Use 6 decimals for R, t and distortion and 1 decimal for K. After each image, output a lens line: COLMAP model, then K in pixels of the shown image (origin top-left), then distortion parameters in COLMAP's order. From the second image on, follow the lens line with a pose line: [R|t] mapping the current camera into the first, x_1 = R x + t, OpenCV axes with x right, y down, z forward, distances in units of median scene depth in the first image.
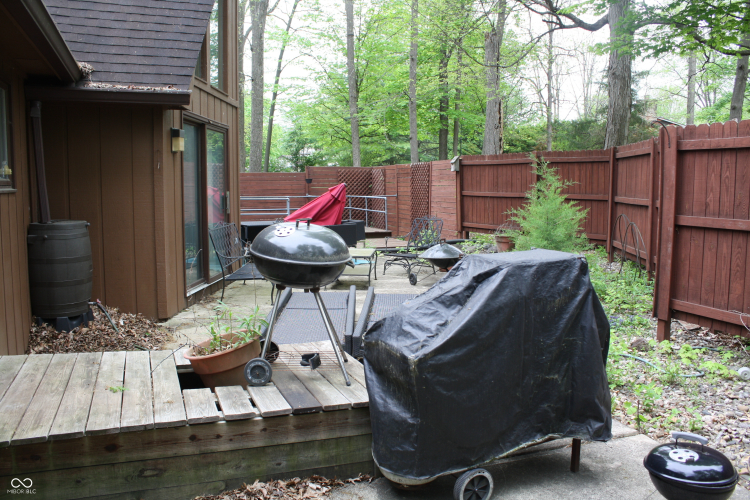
lens RADIAL K [[618.9, 0, 375.0], [0, 618.9, 250.0], [0, 0, 1]] dist [-0.171774, 0.159178]
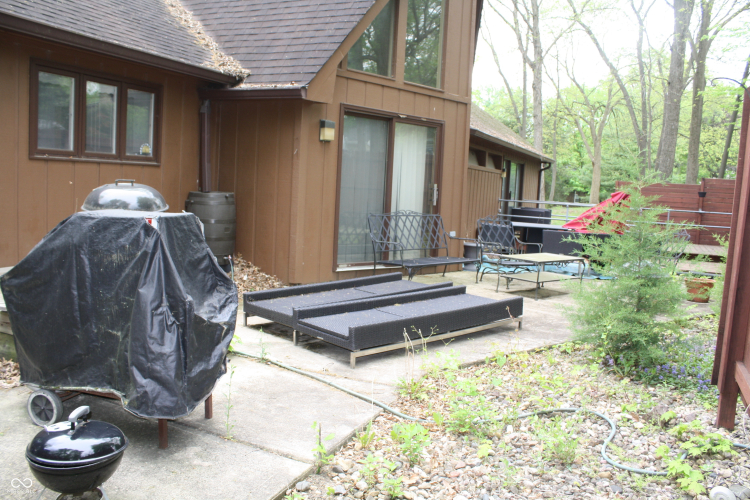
lens RADIAL K [[618.9, 0, 375.0], [0, 618.9, 250.0], [0, 0, 1]] dist [-0.171774, 0.159178]
pose [[0.710632, 0.108543, -0.695141, 1.170026], [-0.122889, 0.991989, 0.029266, -0.008448], [0.692749, 0.064628, 0.718277, 0.523257]]
